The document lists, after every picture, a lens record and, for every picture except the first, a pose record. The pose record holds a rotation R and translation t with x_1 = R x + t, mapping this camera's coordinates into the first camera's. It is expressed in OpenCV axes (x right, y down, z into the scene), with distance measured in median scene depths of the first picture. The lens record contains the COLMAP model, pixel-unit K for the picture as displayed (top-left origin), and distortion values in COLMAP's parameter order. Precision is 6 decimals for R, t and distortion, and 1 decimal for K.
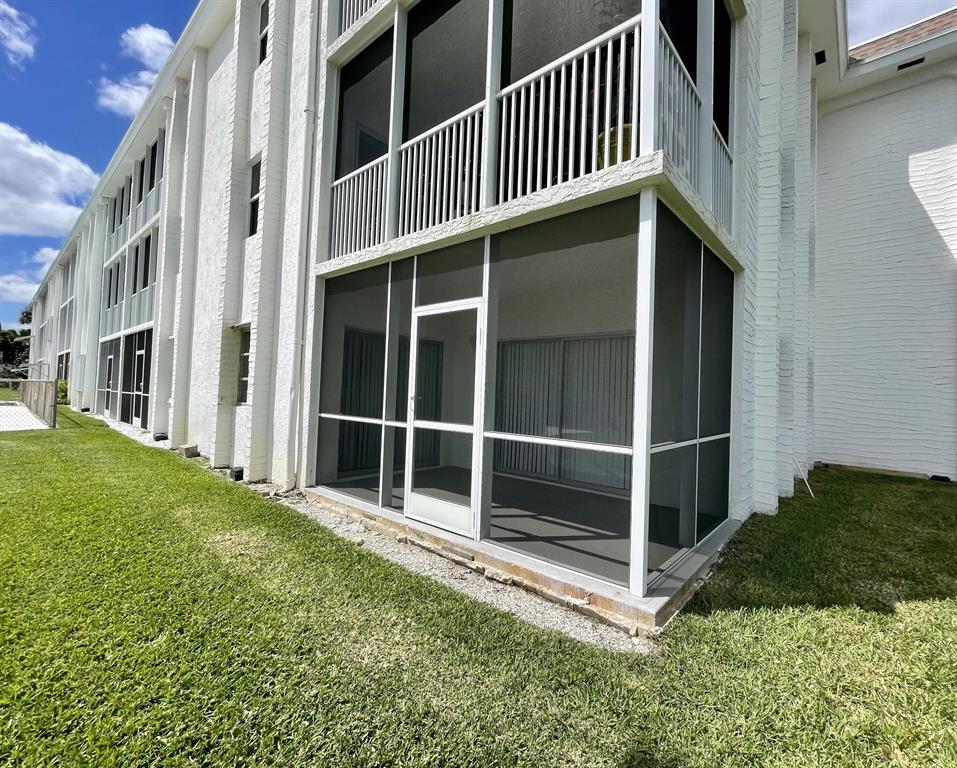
lens RADIAL K [[433.6, 0, 478.5], [0, 433.6, 384.0], [0, 0, 1]] dist [0.000057, 0.000020]
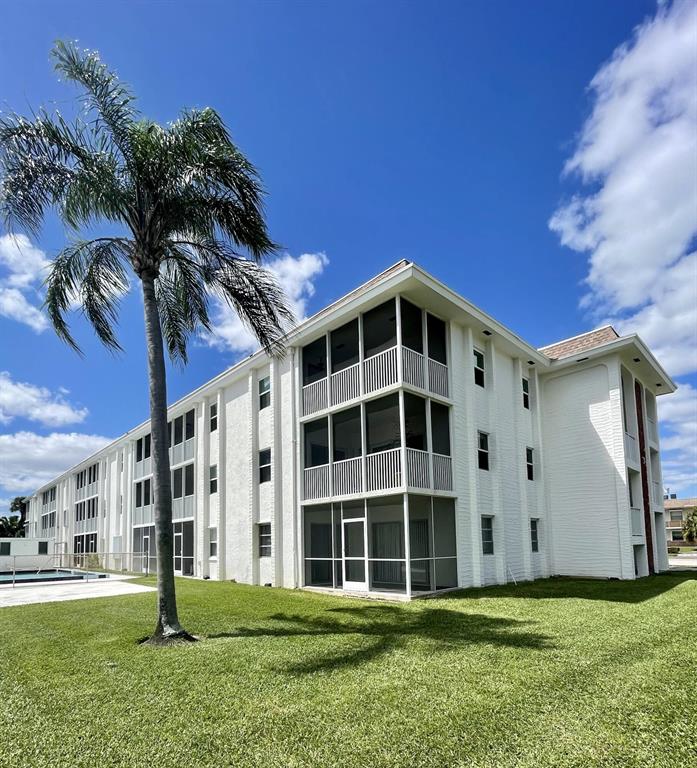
lens RADIAL K [[897.9, 0, 348.5], [0, 897.9, 384.0], [0, 0, 1]] dist [0.075840, 0.003059]
pose [[0.998246, -0.055540, 0.020523, -0.180881], [0.057857, 0.988644, -0.138690, -0.238045], [-0.012588, 0.139634, 0.990123, -5.345435]]
